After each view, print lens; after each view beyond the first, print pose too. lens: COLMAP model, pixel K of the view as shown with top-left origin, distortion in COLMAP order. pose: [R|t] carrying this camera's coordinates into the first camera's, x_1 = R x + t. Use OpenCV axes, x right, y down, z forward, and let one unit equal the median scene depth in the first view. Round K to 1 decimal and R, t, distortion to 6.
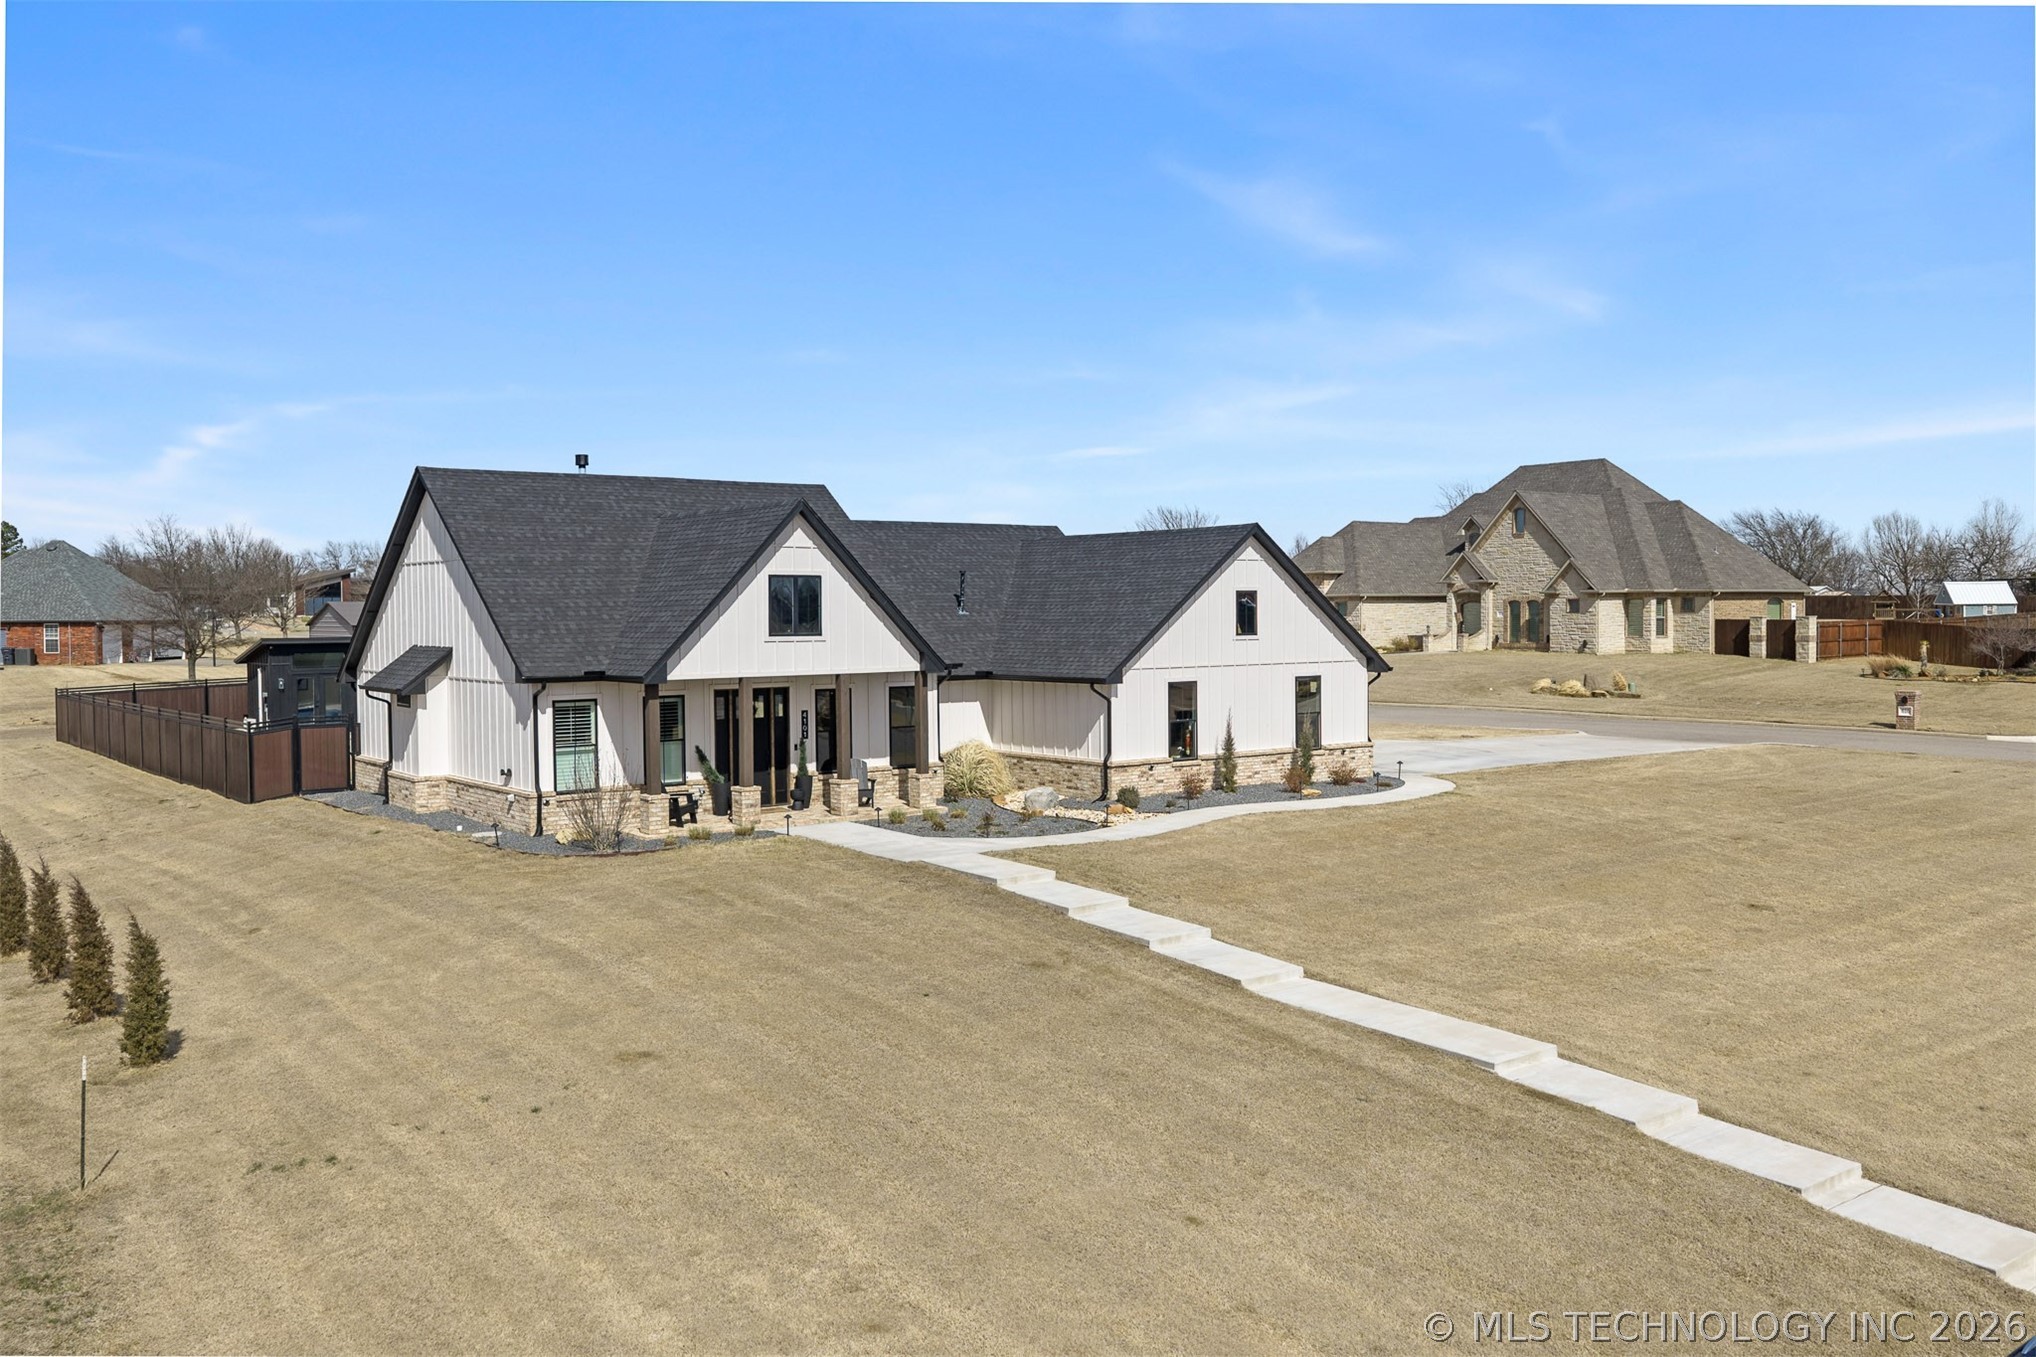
lens RADIAL K [[1699.4, 0, 1021.9], [0, 1699.4, 658.3], [0, 0, 1]] dist [0.030617, -0.058313]
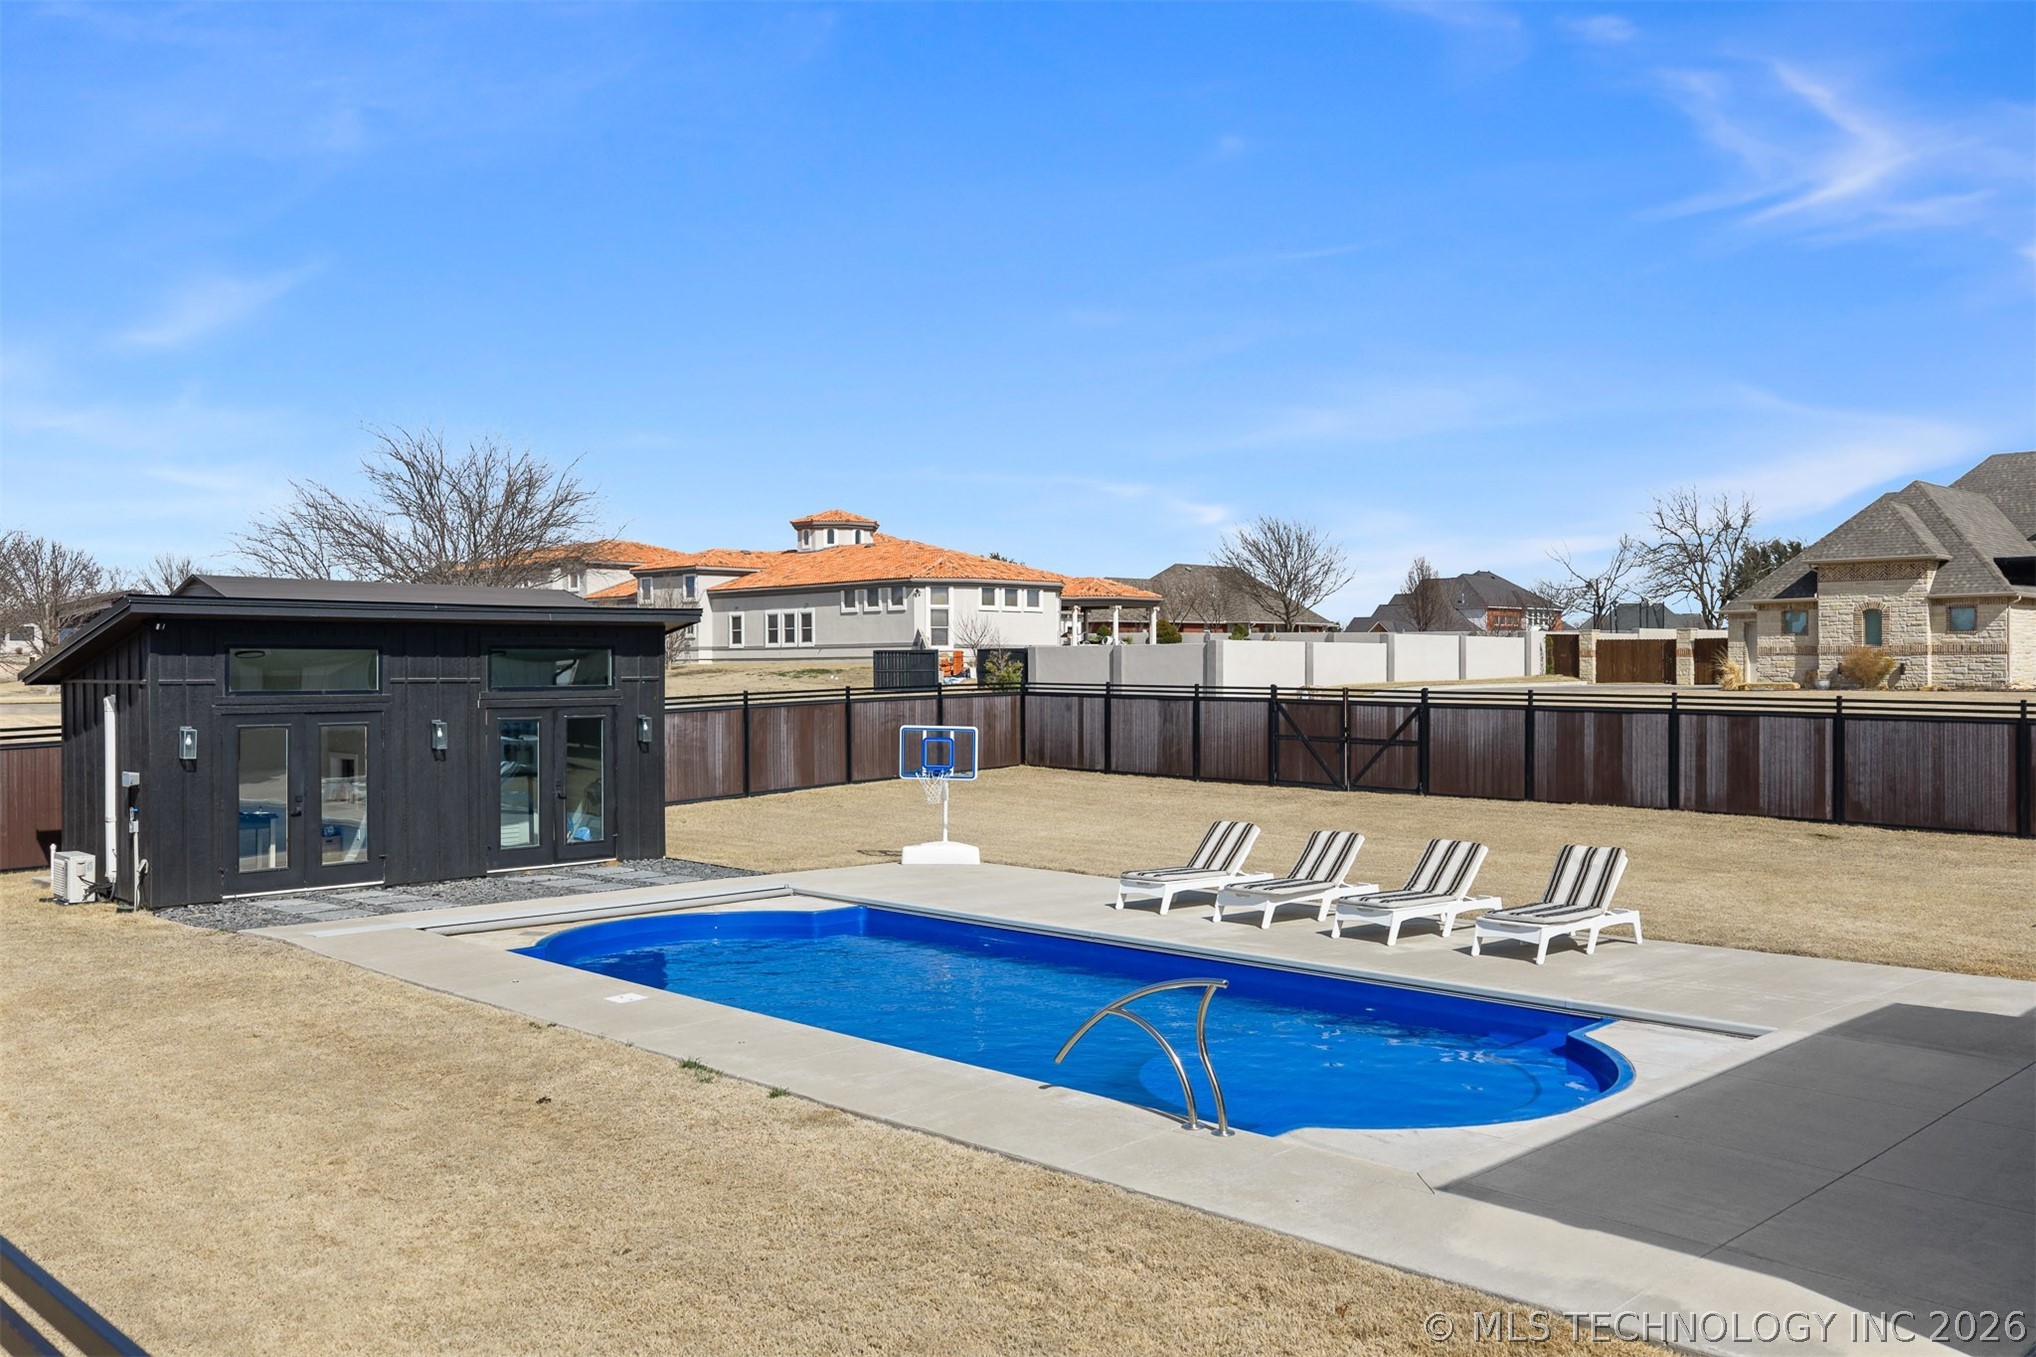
lens RADIAL K [[1699.4, 0, 1018.9], [0, 1699.4, 692.2], [0, 0, 1]] dist [0.030617, -0.058313]
pose [[0.992155, 0.003635, 0.124957, -0.505680], [-0.001718, 0.999879, -0.015446, 0.015709], [-0.124998, 0.015110, 0.992042, 1.052256]]
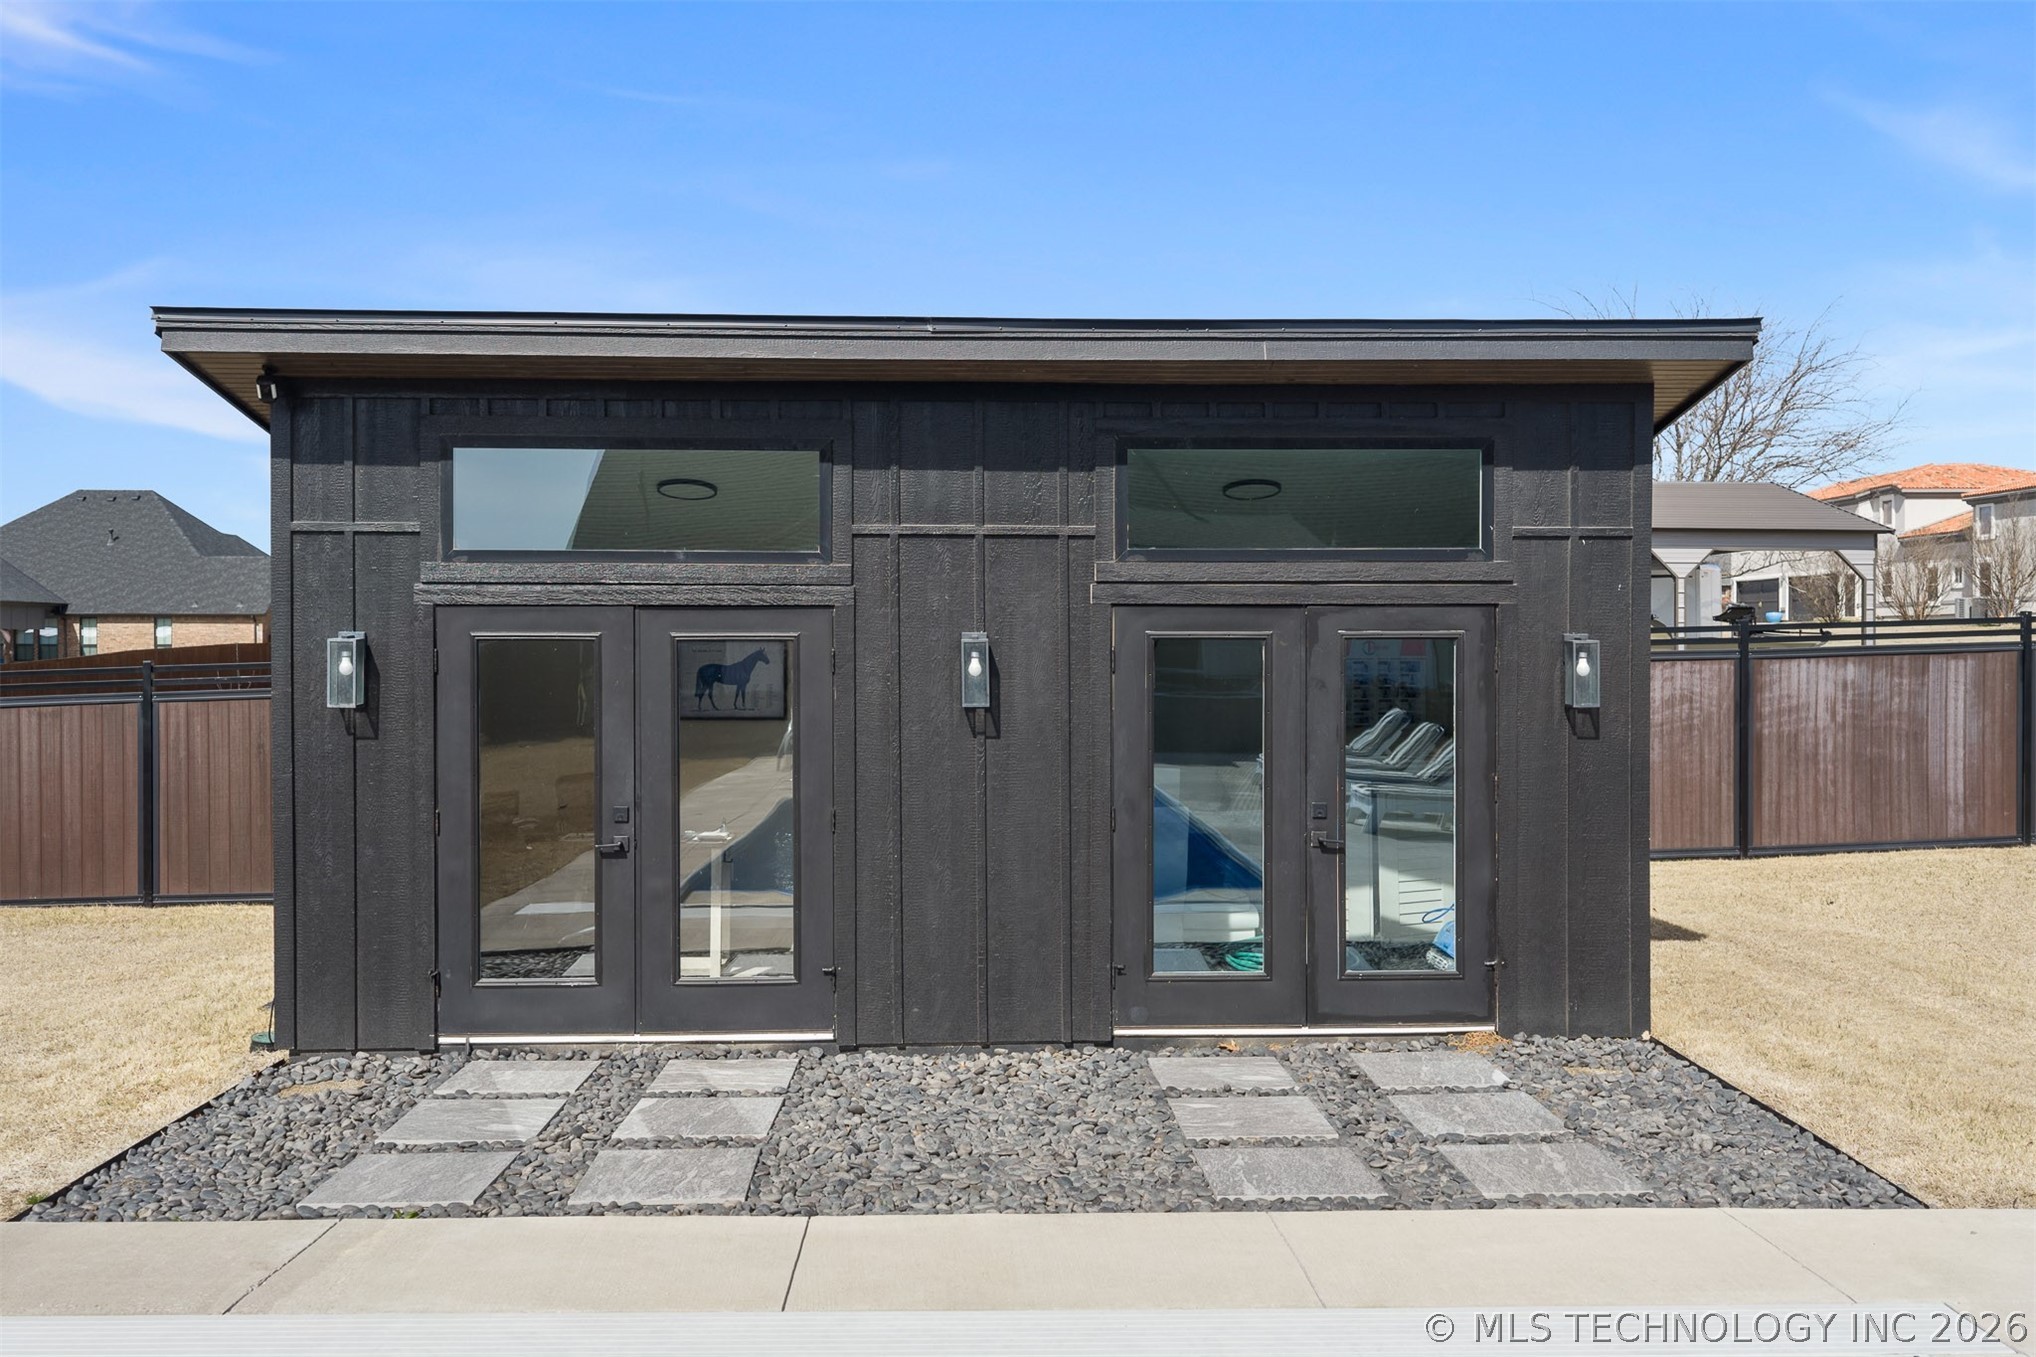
lens RADIAL K [[1699.4, 0, 1017.6], [0, 1699.4, 664.7], [0, 0, 1]] dist [0.030617, -0.058313]
pose [[0.810131, 0.018854, -0.585945, -0.493888], [-0.025763, 0.999662, -0.003453, 0.021124], [0.585682, 0.017893, 0.810343, 1.446484]]
